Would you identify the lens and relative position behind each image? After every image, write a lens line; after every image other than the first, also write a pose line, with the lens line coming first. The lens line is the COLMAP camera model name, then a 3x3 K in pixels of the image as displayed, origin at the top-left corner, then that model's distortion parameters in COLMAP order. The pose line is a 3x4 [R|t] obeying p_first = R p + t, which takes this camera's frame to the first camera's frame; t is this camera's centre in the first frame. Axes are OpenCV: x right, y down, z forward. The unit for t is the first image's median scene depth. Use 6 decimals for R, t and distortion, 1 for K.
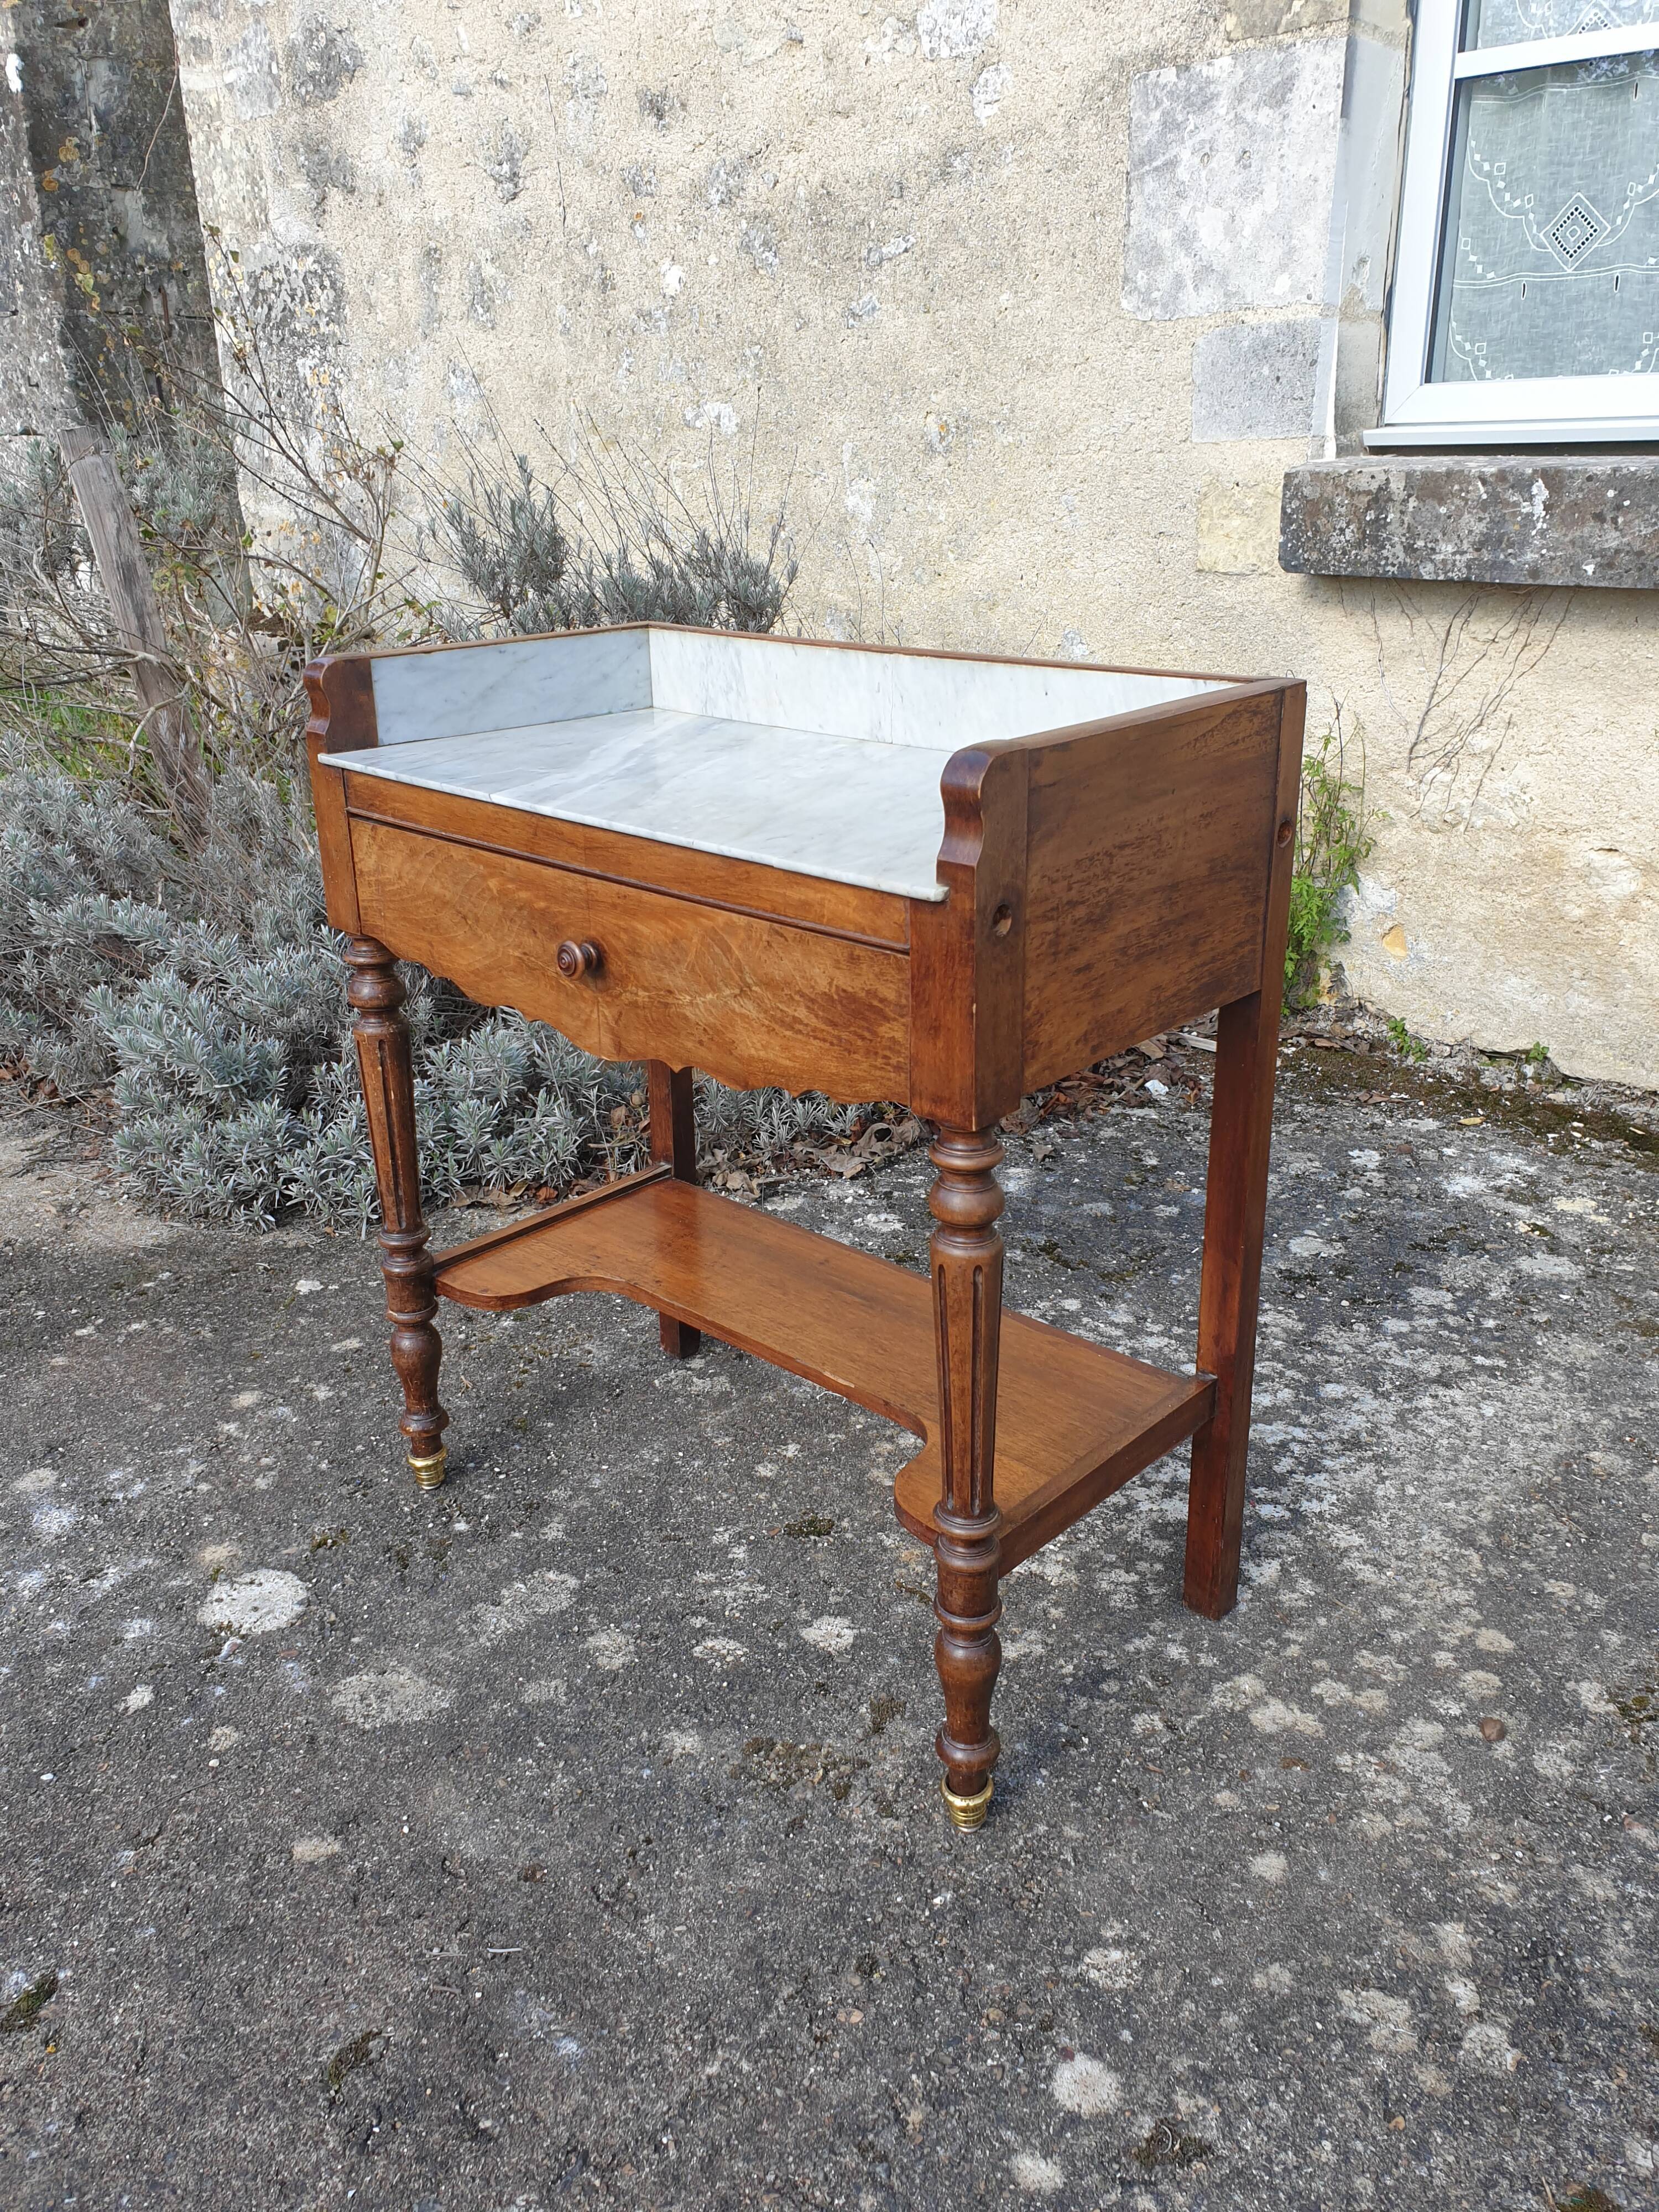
lens RADIAL K [[1725.1, 0, 860.6], [0, 1725.1, 1092.2], [0, 0, 1]] dist [0.005551, 0.029113]
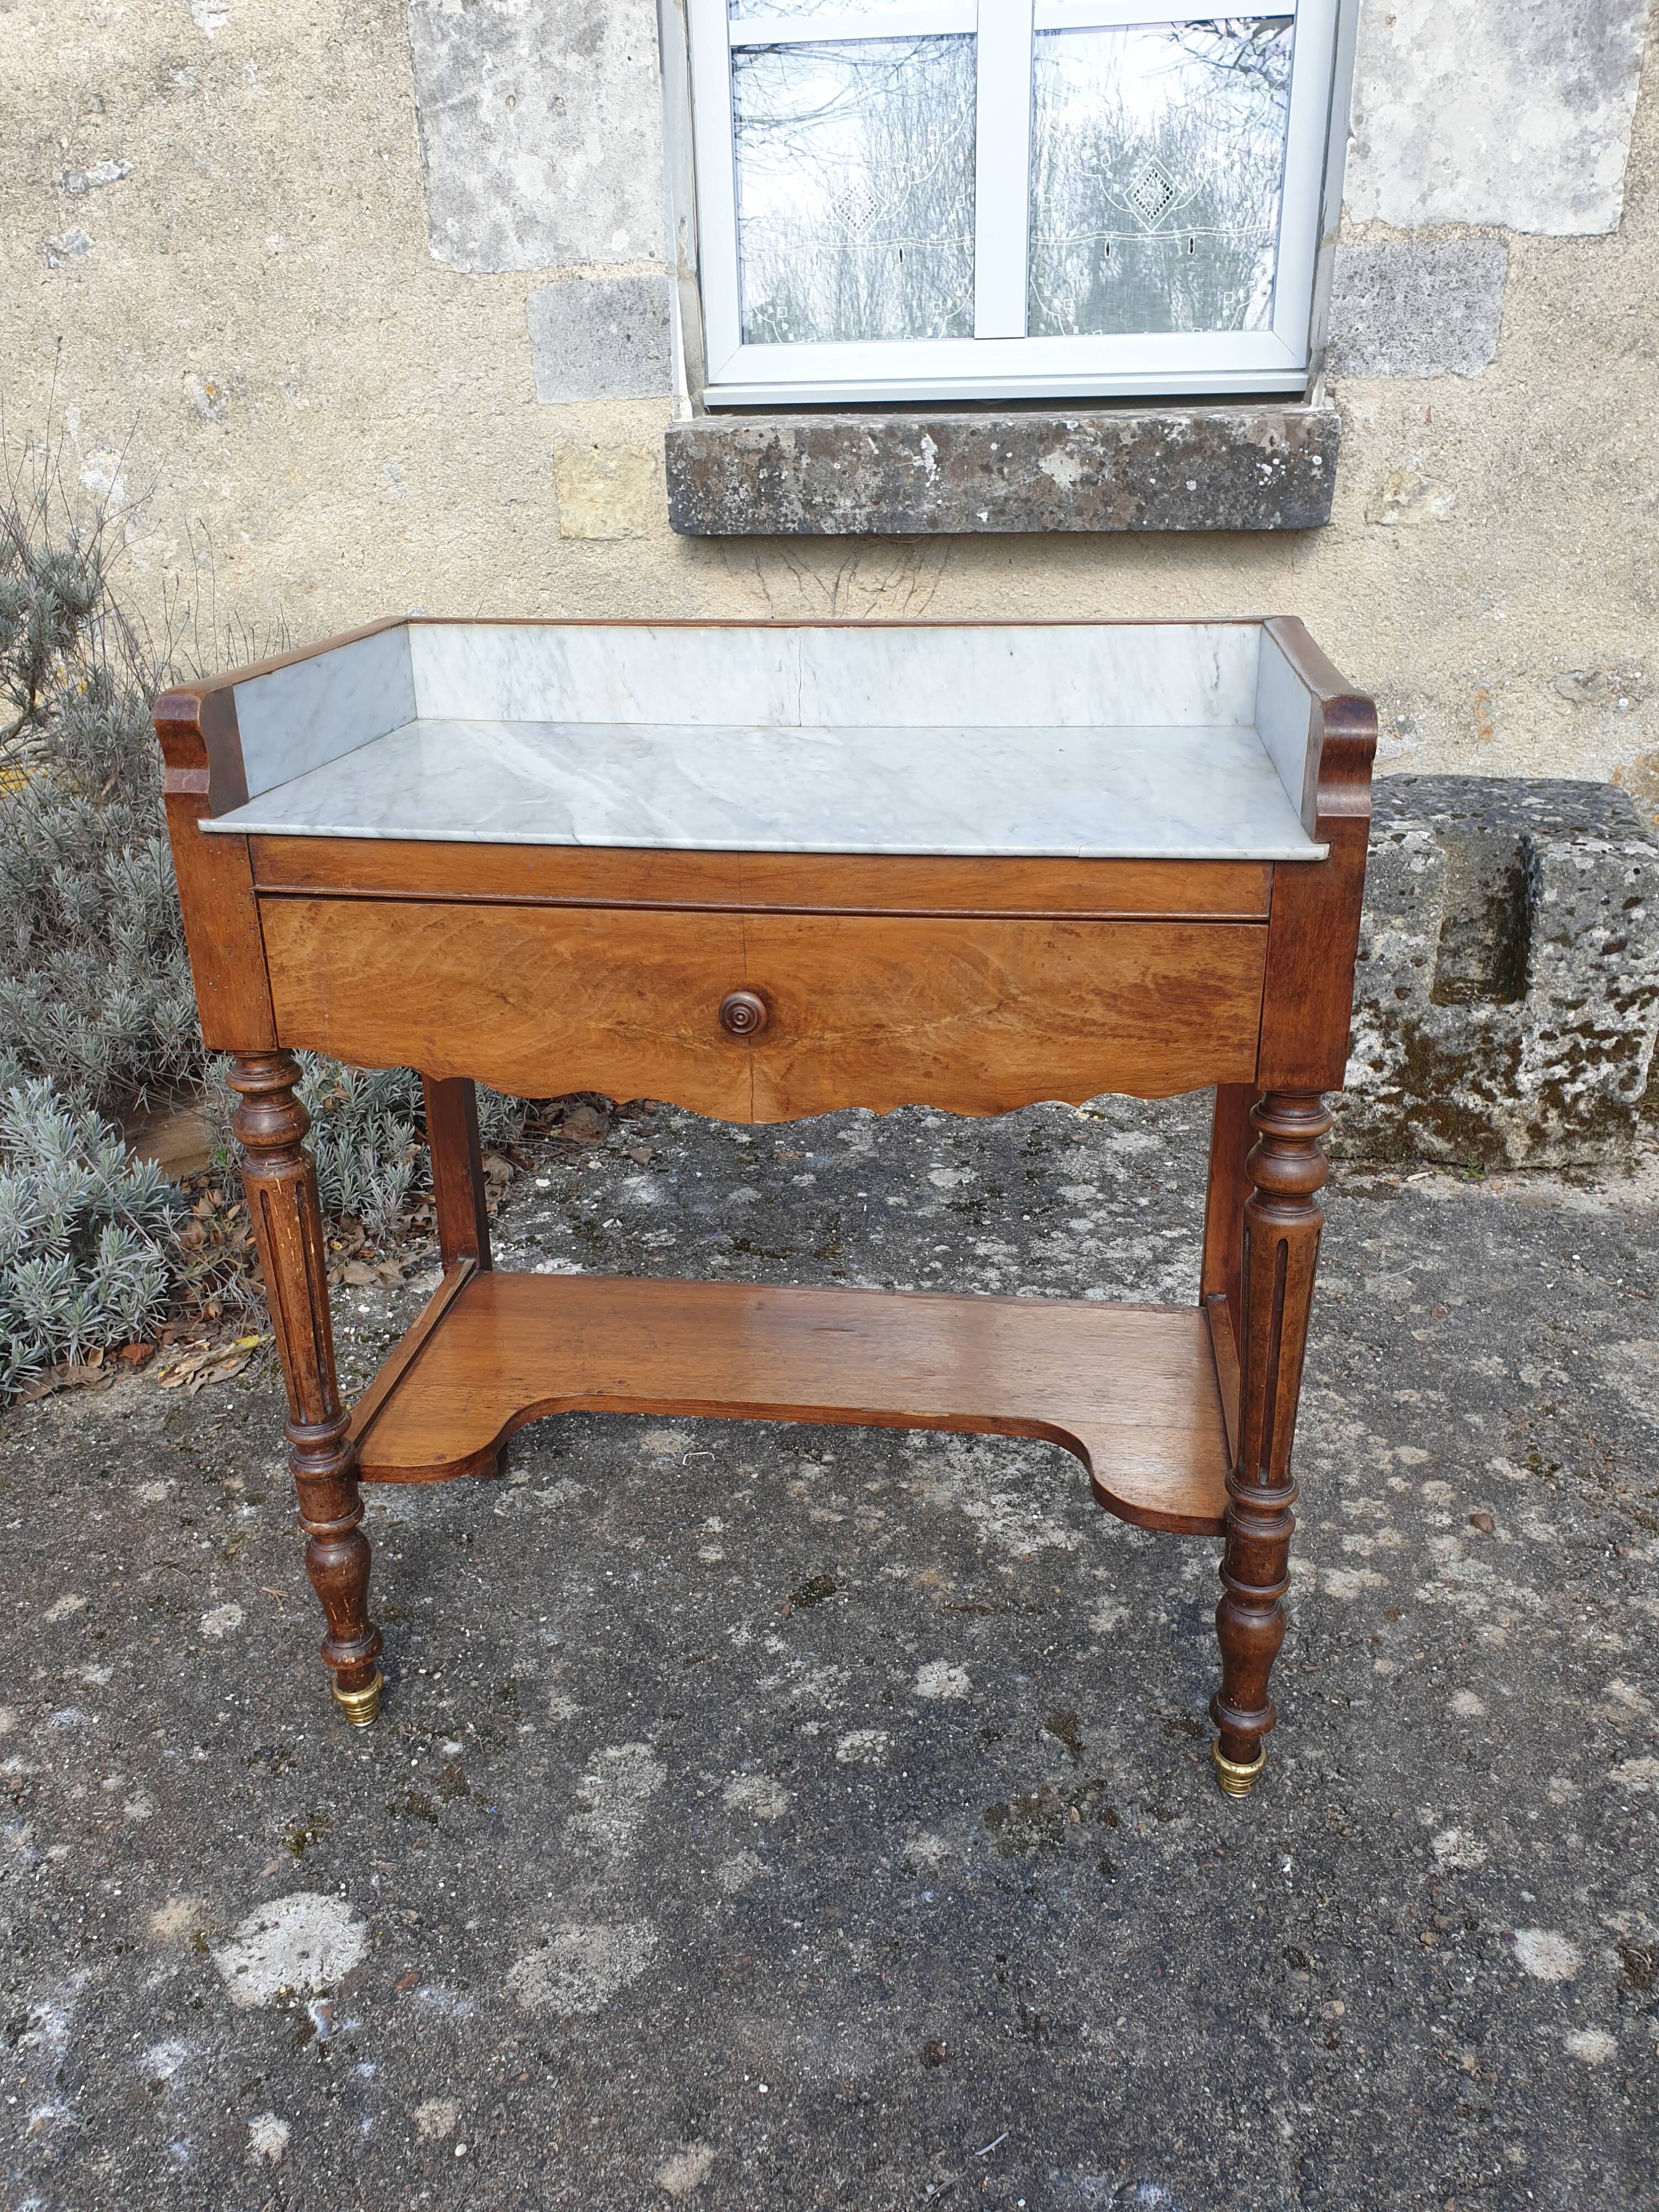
lens RADIAL K [[1725.1, 0, 825.0], [0, 1725.1, 1102.0], [0, 0, 1]] dist [0.005551, 0.029113]
pose [[0.823697, -0.219650, 0.522759, -0.468269], [0.209802, 0.974555, 0.078905, -0.074482], [-0.526789, 0.044682, 0.848821, 0.218304]]
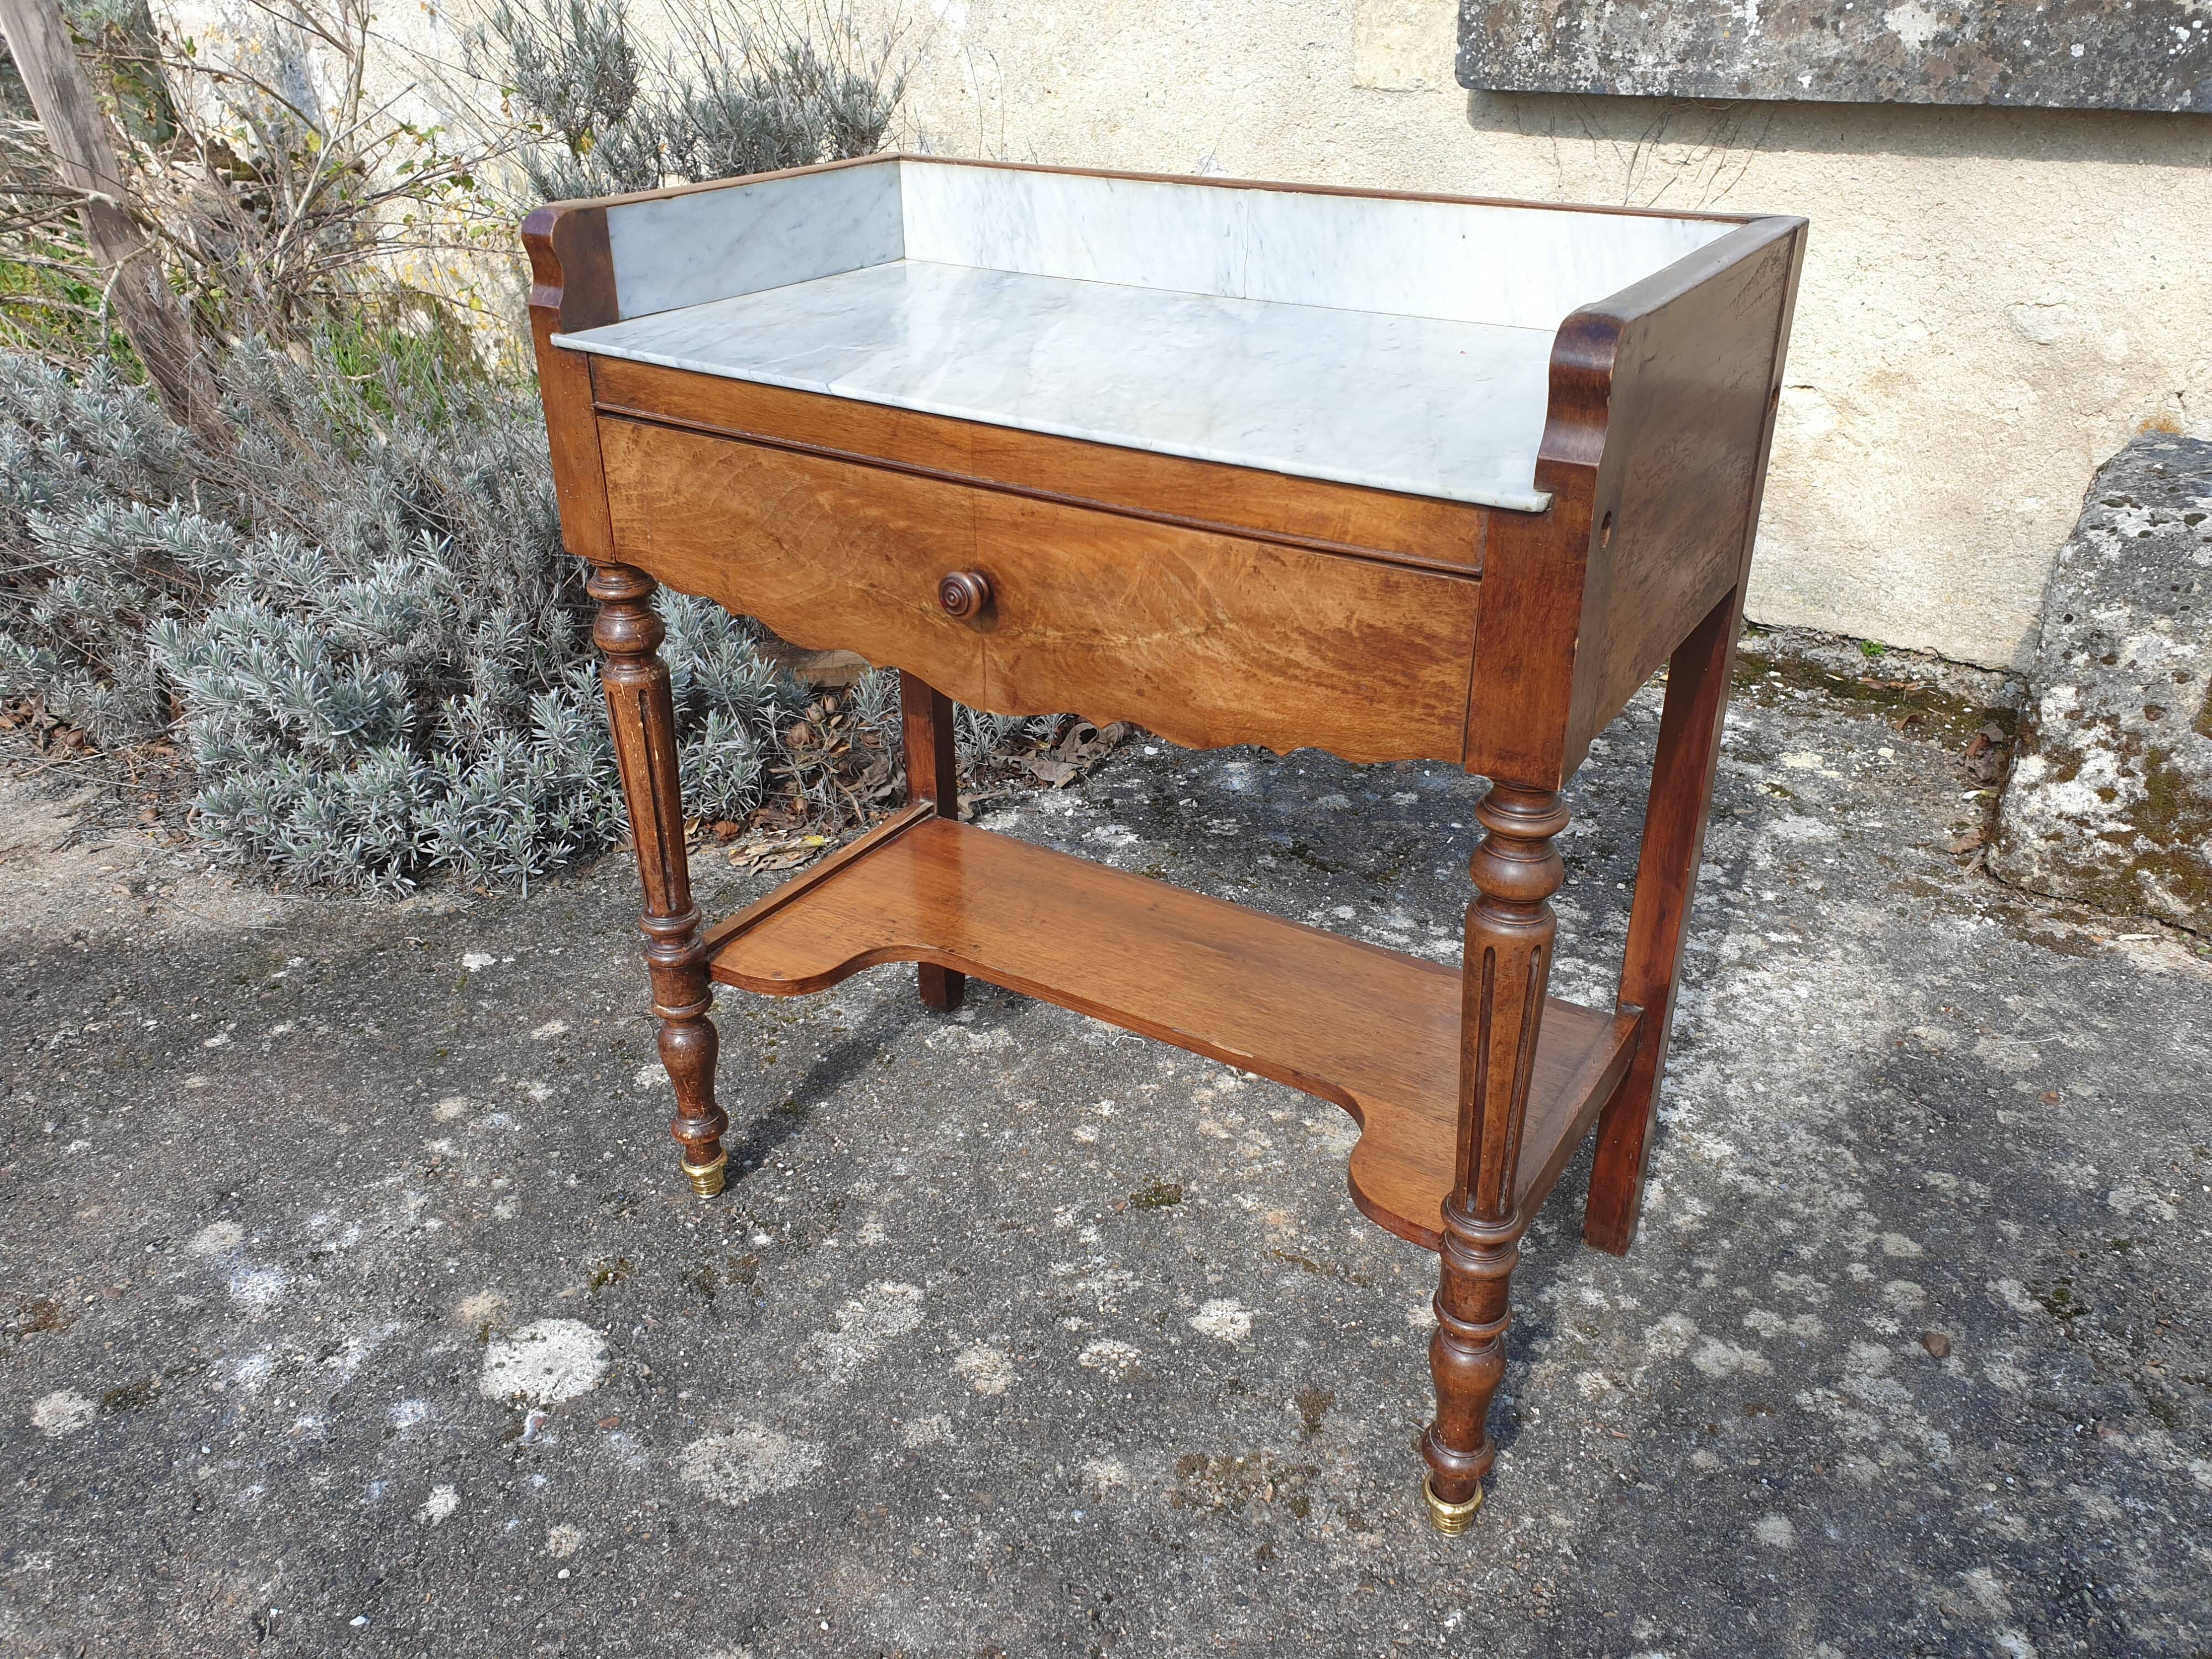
lens RADIAL K [[1725.1, 0, 1127.7], [0, 1725.1, 841.6], [0, 0, 1]] dist [0.005551, 0.029113]
pose [[0.983637, -0.076156, 0.163275, -0.186476], [0.056517, 0.990954, 0.121724, -0.044452], [-0.171068, -0.110505, 0.979043, 0.148581]]
